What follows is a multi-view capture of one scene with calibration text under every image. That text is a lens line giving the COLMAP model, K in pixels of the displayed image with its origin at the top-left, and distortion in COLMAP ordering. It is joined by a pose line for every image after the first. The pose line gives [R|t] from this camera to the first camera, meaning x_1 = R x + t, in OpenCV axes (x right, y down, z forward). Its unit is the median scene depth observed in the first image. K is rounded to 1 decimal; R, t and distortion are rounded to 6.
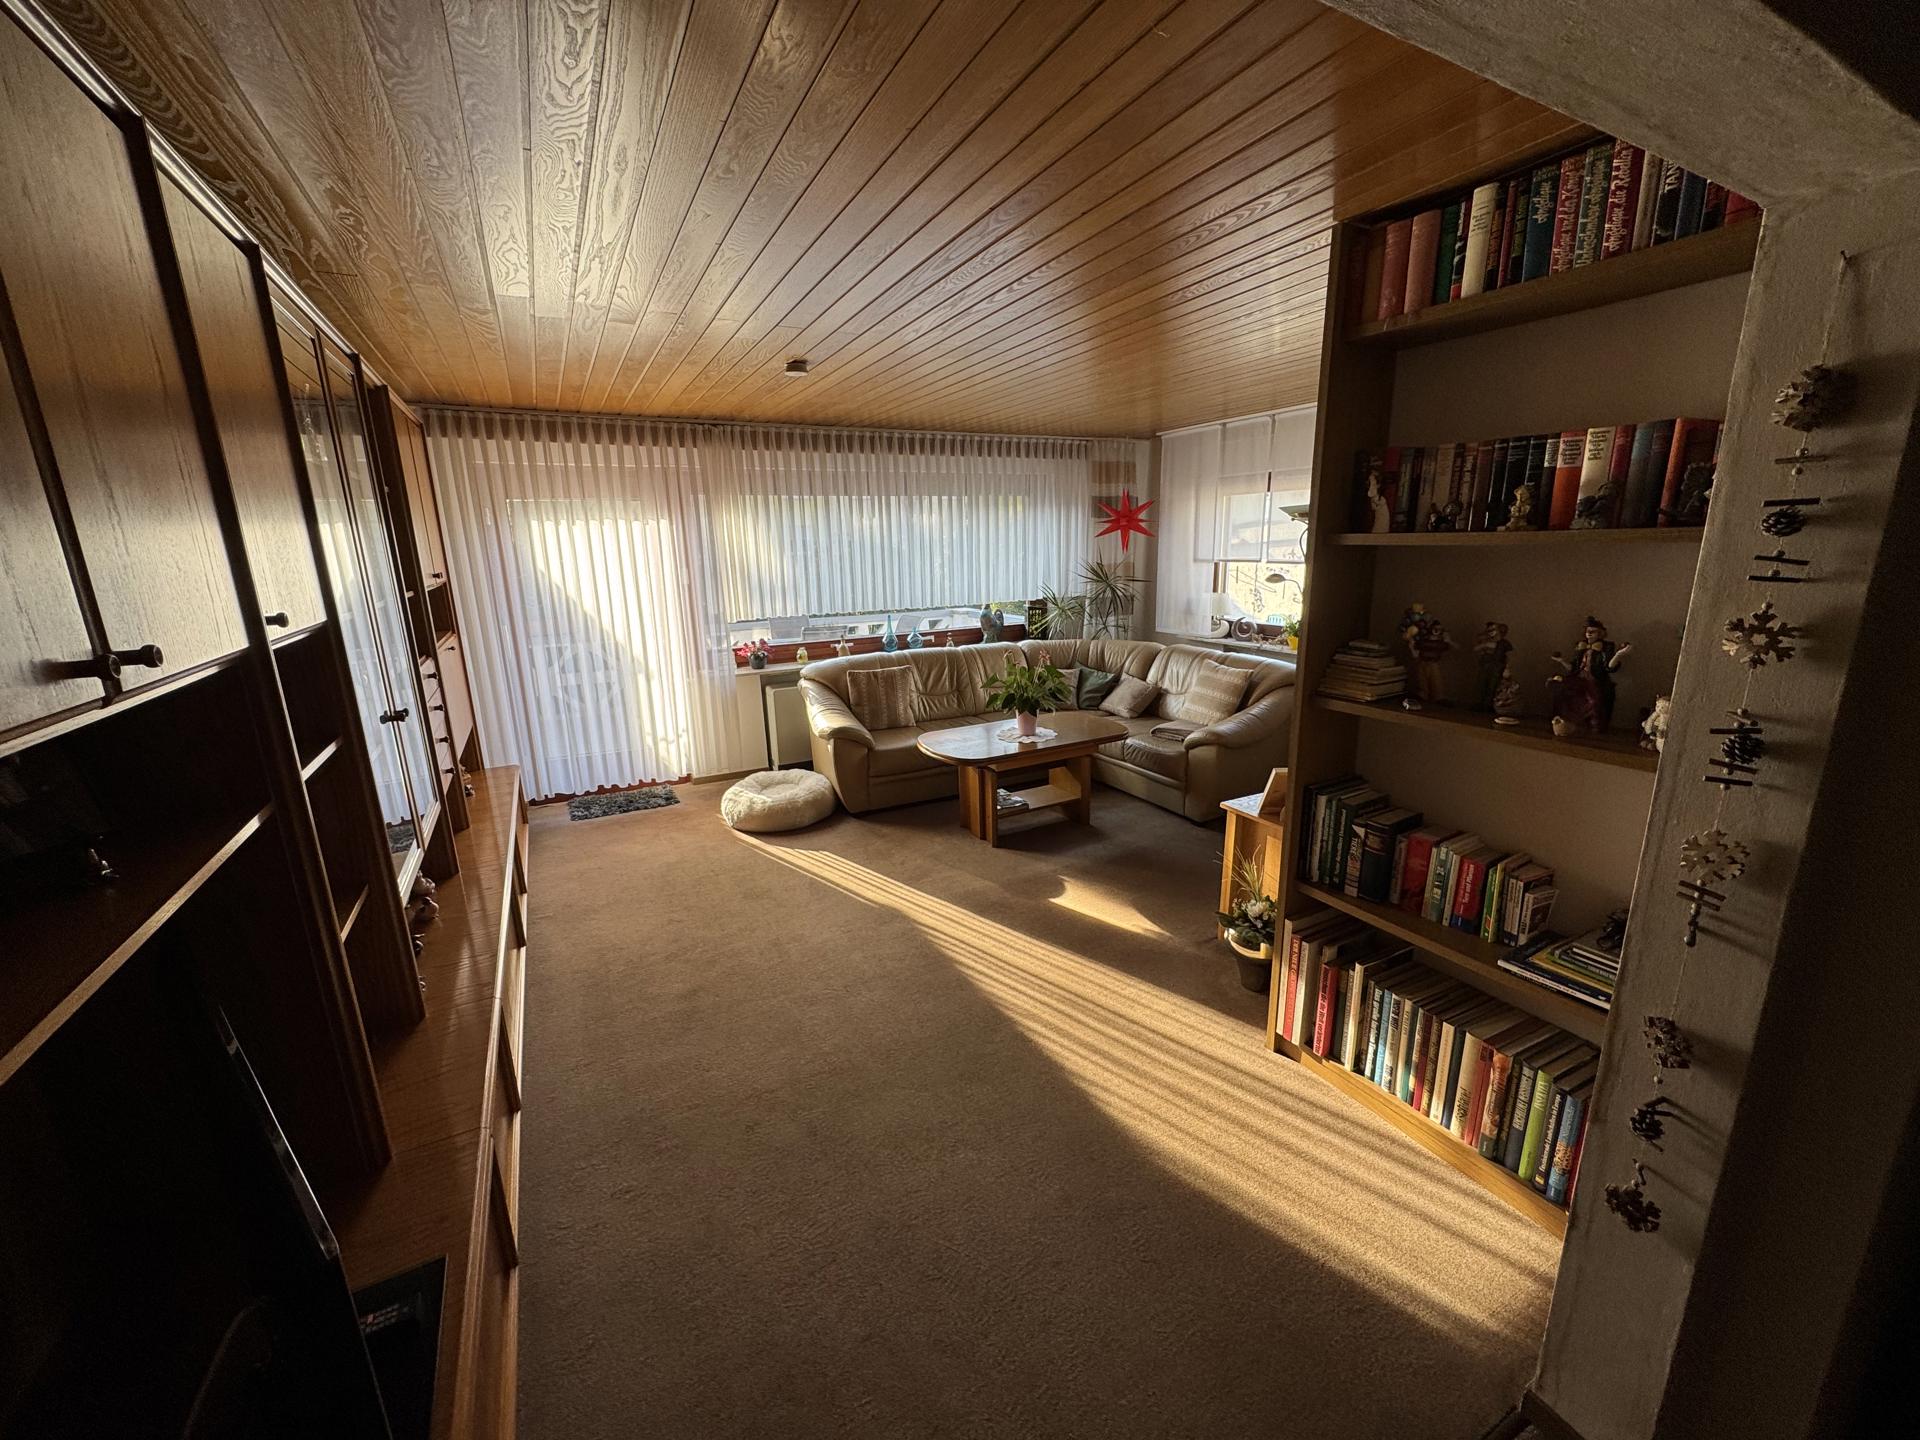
lens RADIAL K [[759.4, 0, 960.0], [0, 759.4, 720.0], [0, 0, 1]] dist [0.000648, -0.000473]
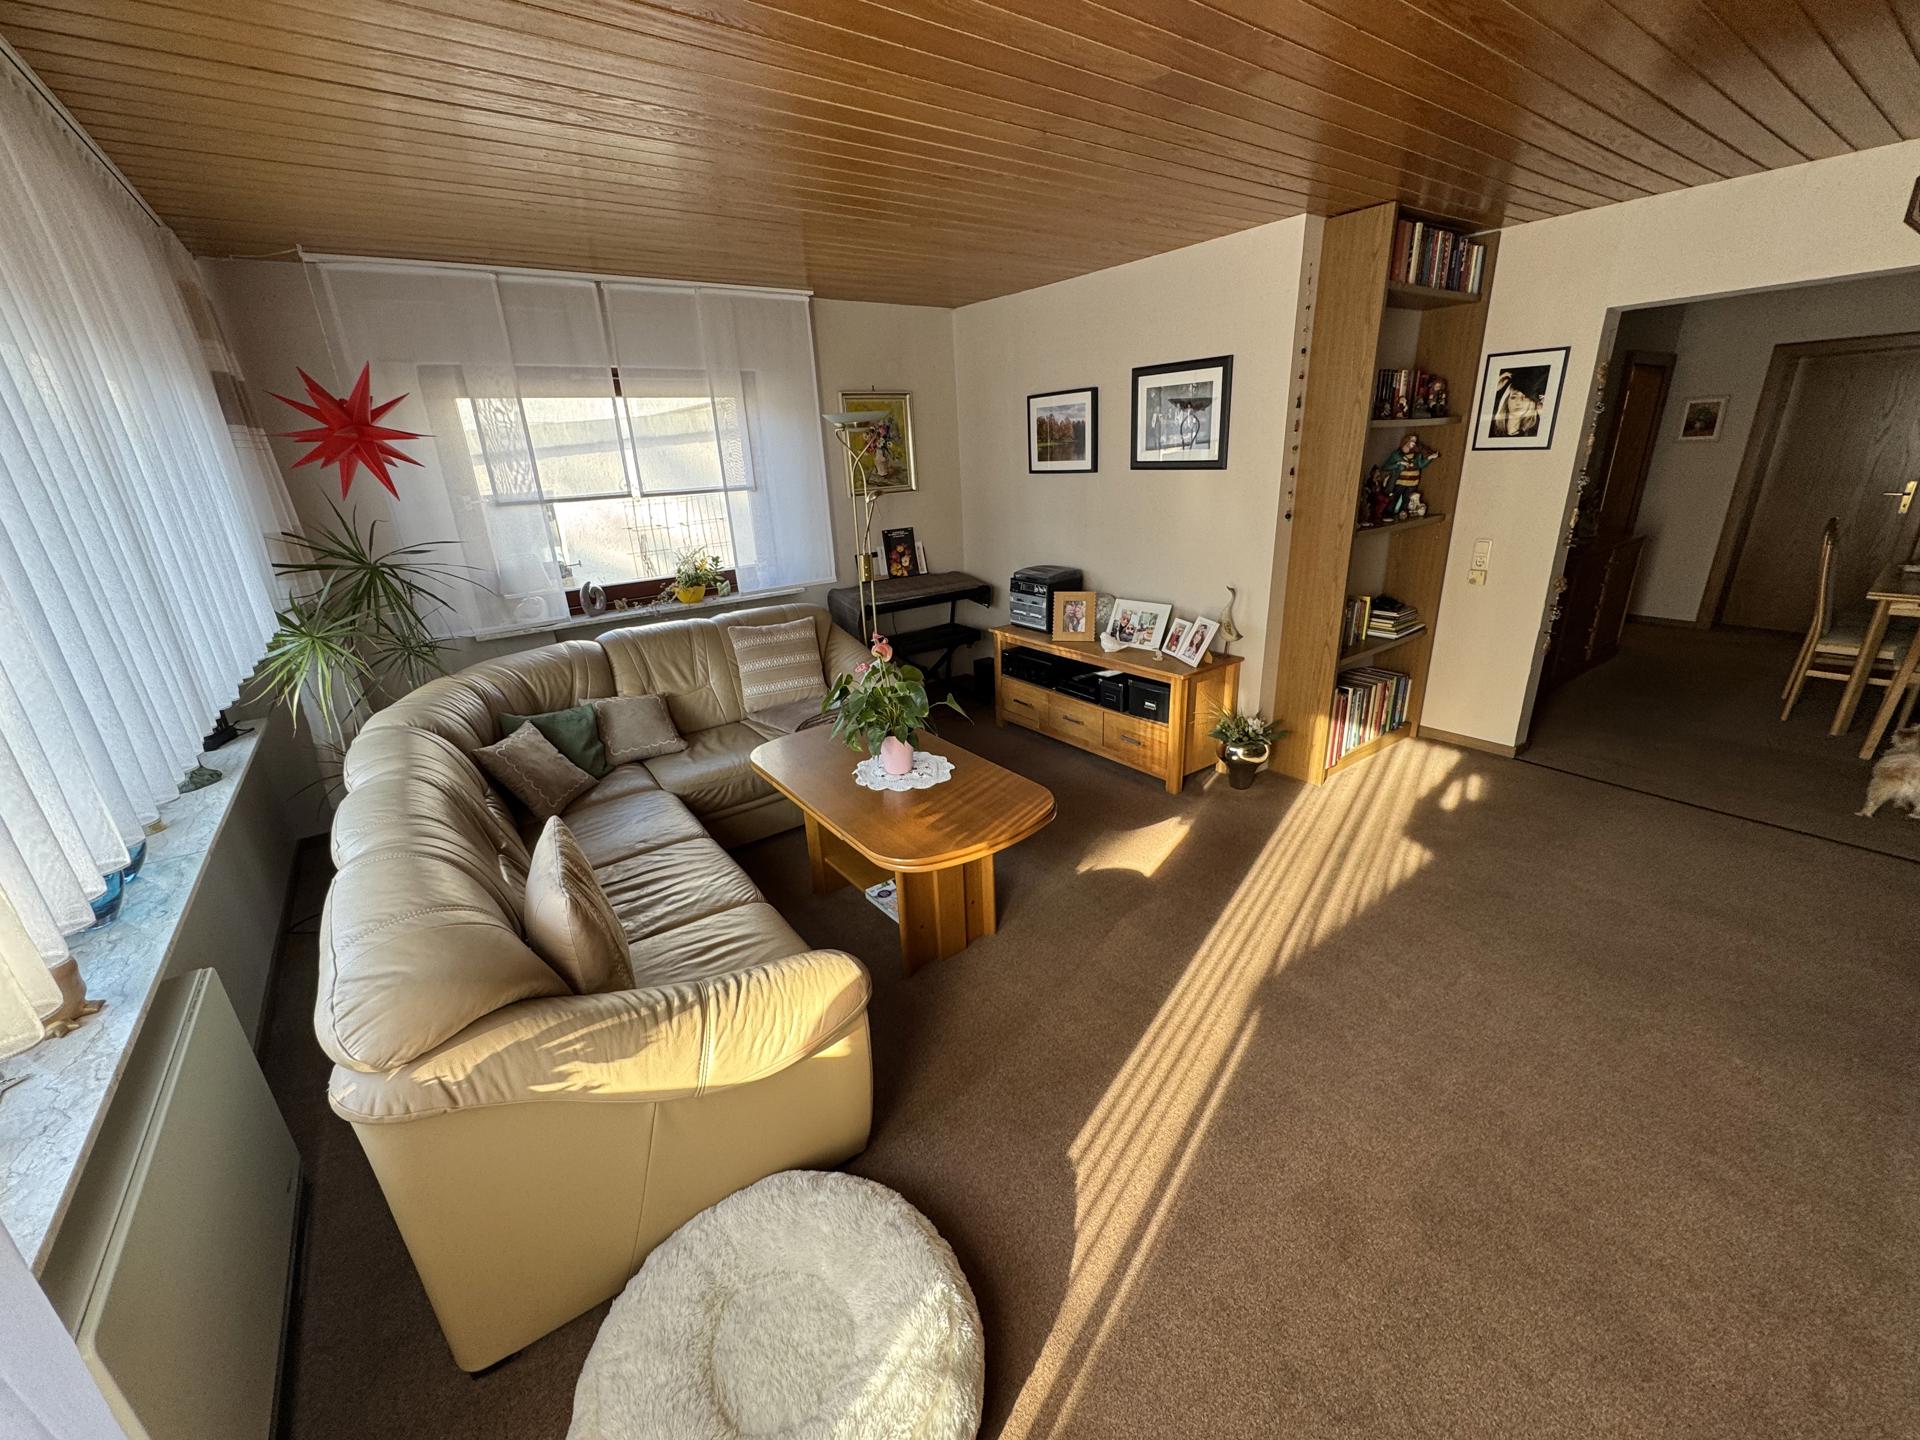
lens RADIAL K [[759.4, 0, 960.0], [0, 759.4, 720.0], [0, 0, 1]] dist [0.000648, -0.000473]
pose [[-0.132457, -0.307381, 0.942323, -0.590685], [0.275667, 0.901768, 0.332901, -0.253741], [-0.952083, 0.303862, -0.034710, 1.179945]]
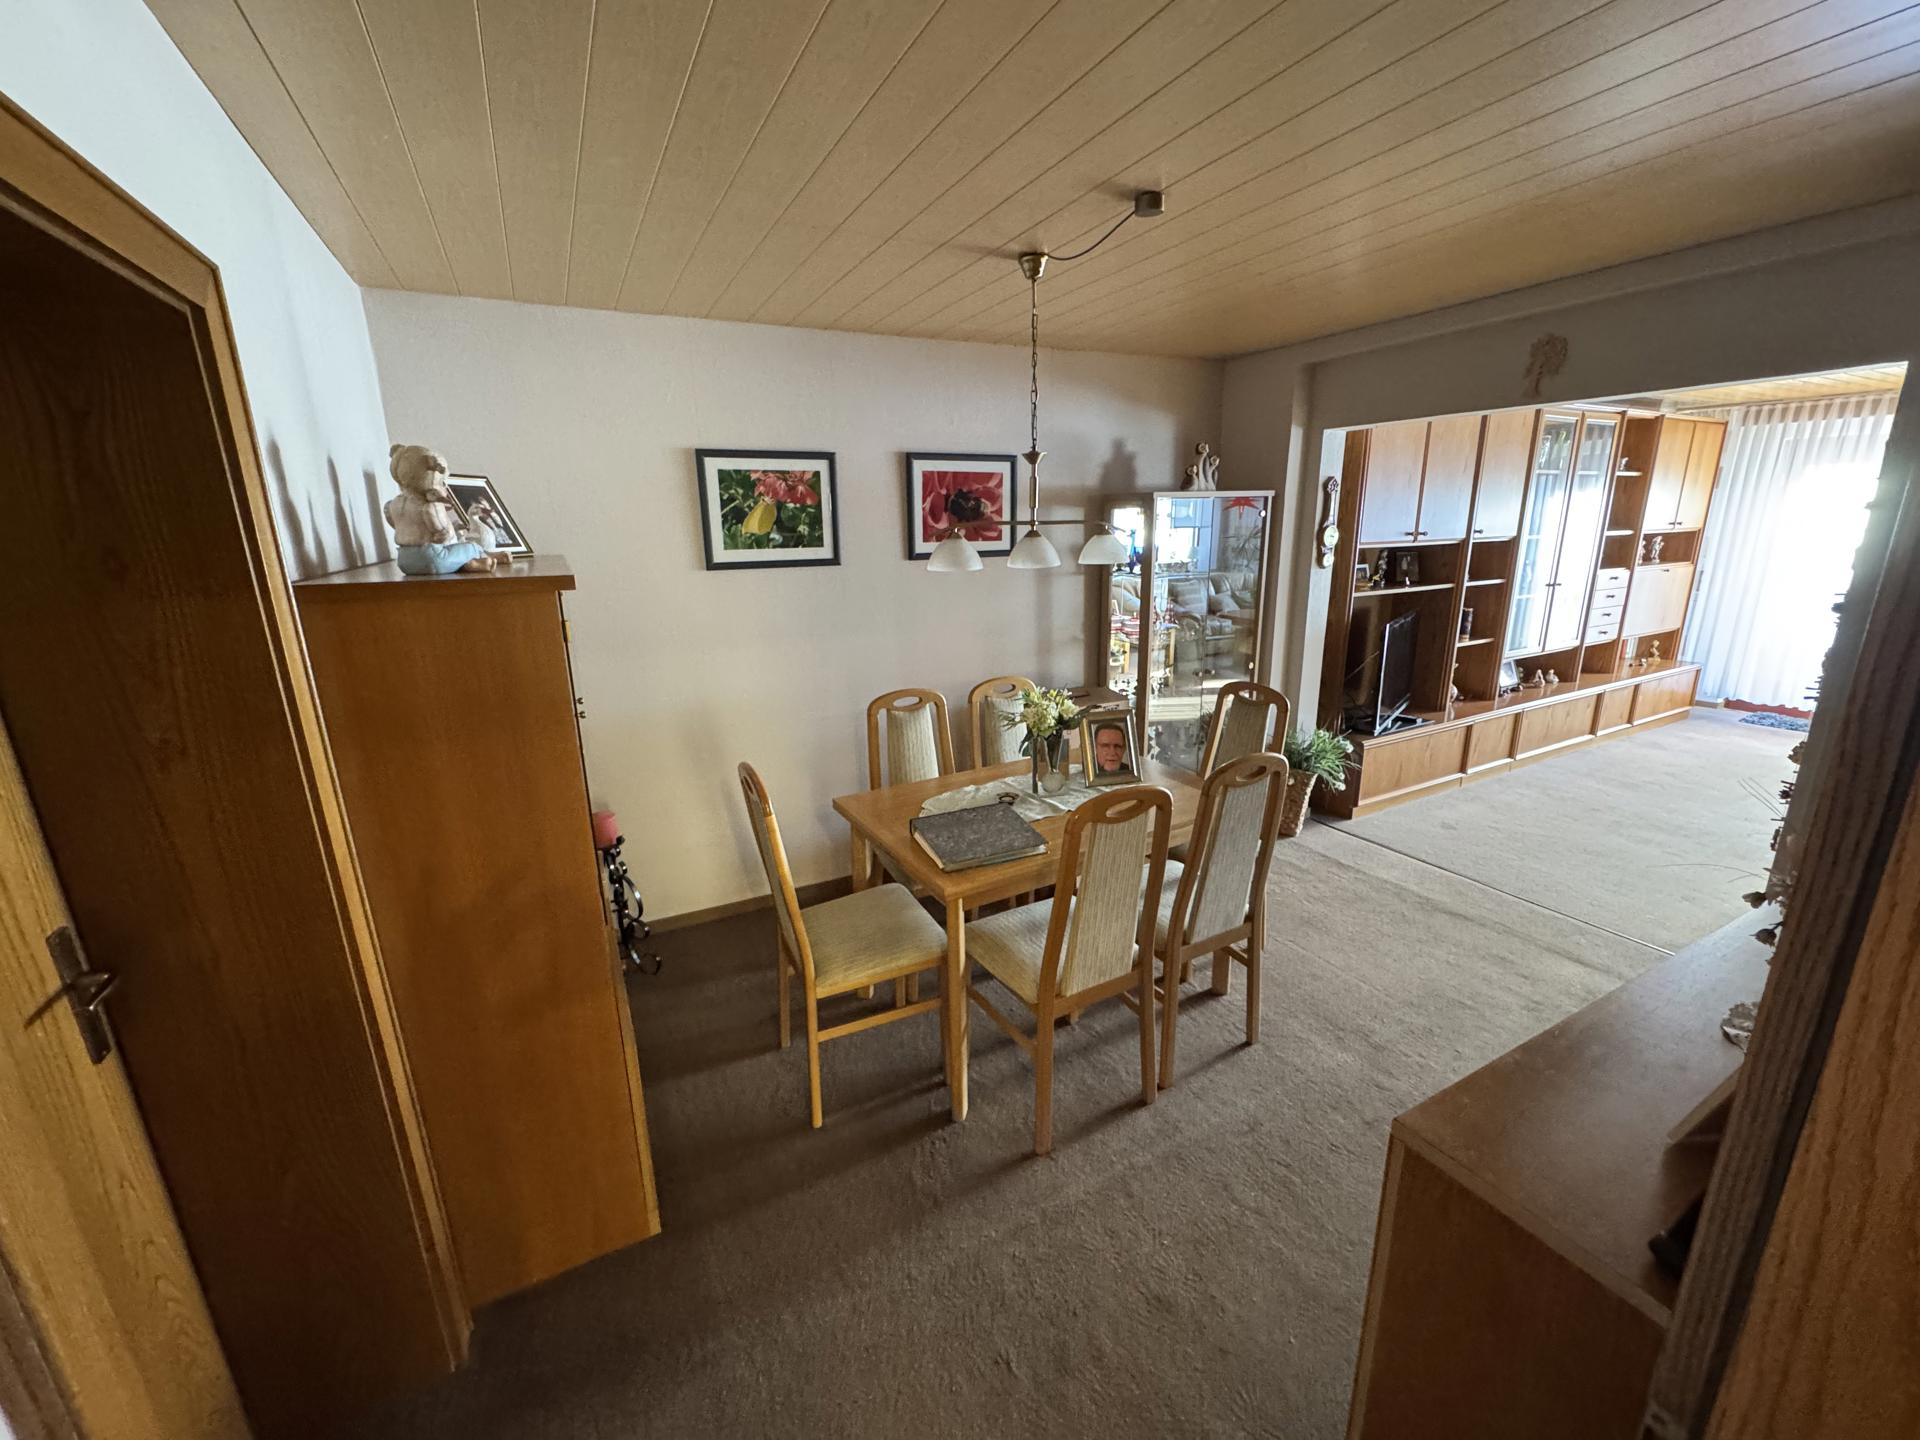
lens RADIAL K [[759.4, 0, 960.0], [0, 759.4, 720.0], [0, 0, 1]] dist [0.000648, -0.000473]
pose [[-0.999289, 0.036687, 0.008642, 0.590092], [0.036531, 0.886261, 0.461743, -0.448668], [0.009281, 0.461731, -0.886971, 1.907812]]
